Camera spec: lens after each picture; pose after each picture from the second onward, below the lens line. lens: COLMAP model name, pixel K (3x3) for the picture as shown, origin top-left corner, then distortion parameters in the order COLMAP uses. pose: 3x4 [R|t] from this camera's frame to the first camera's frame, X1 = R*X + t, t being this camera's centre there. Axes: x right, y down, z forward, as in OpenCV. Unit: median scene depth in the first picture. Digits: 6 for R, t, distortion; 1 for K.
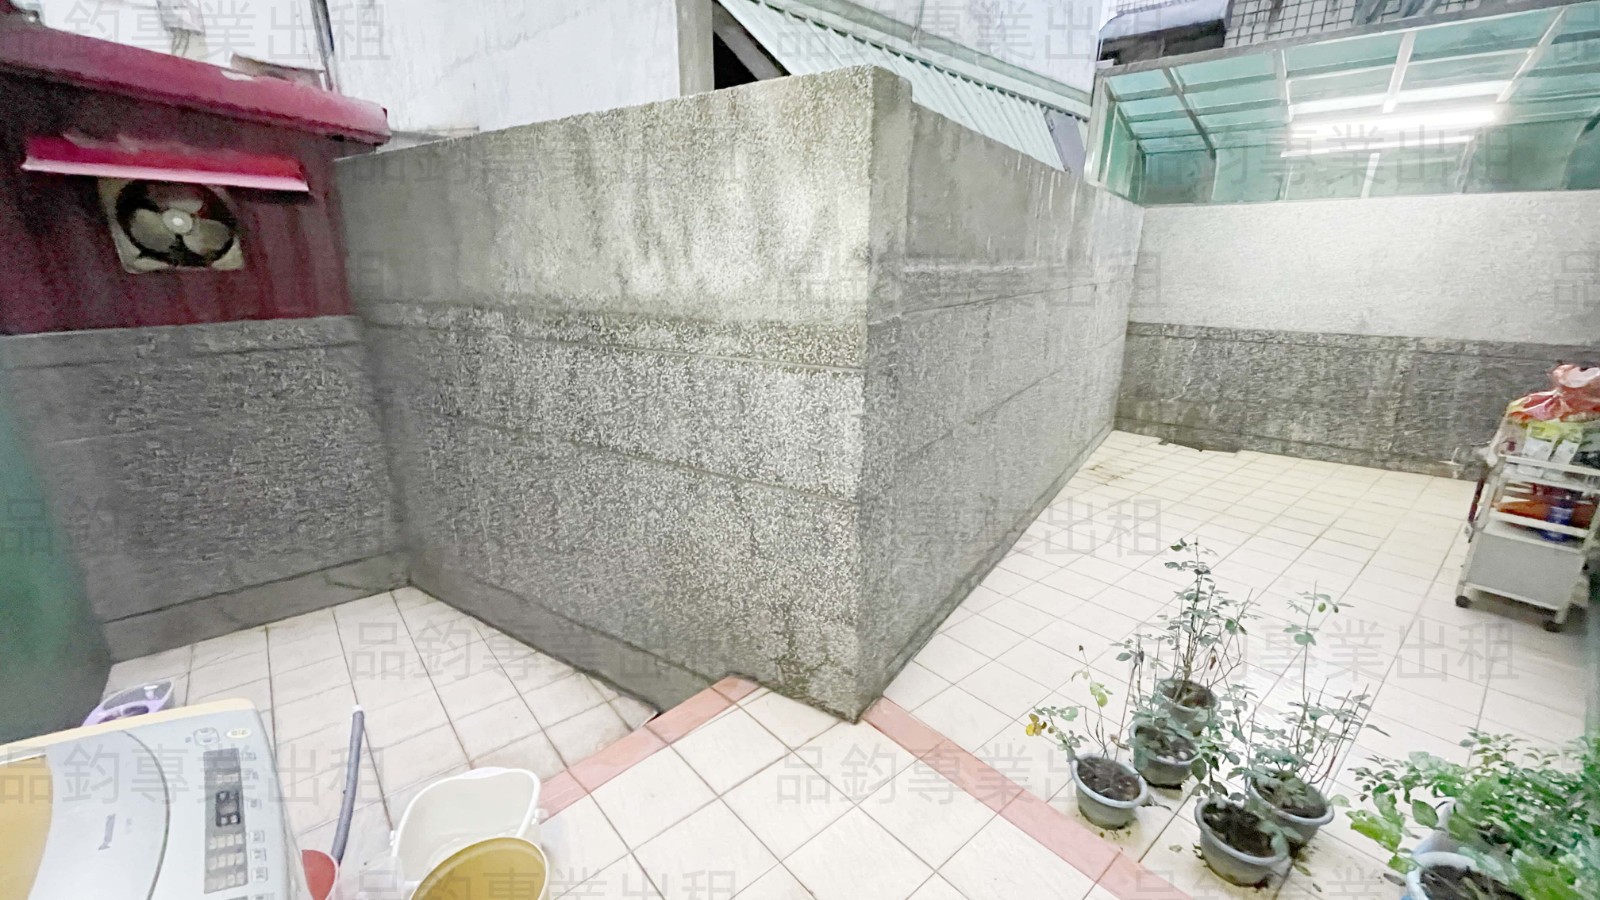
lens RADIAL K [[643.3, 0, 793.3], [0, 643.3, 454.1], [0, 0, 1]] dist [0.001709, -0.000704]
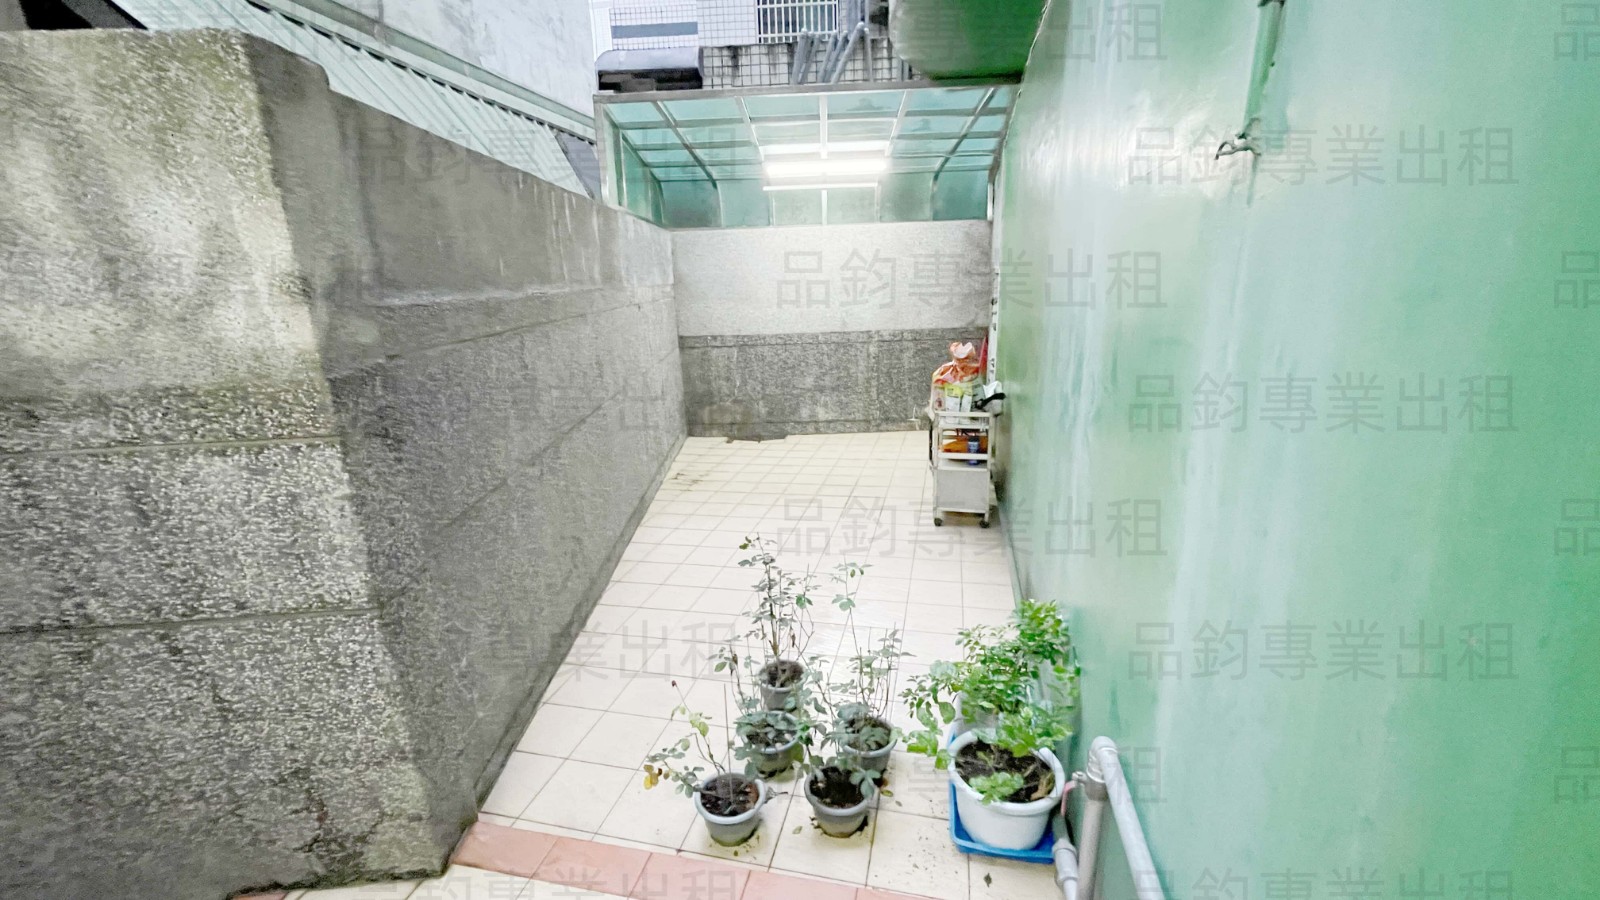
lens RADIAL K [[643.3, 0, 793.3], [0, 643.3, 454.1], [0, 0, 1]] dist [0.001709, -0.000704]
pose [[0.805646, -0.186645, 0.562225, 0.093728], [0.204576, 0.978339, 0.031636, -0.021239], [-0.555952, 0.089530, 0.826379, 0.064815]]
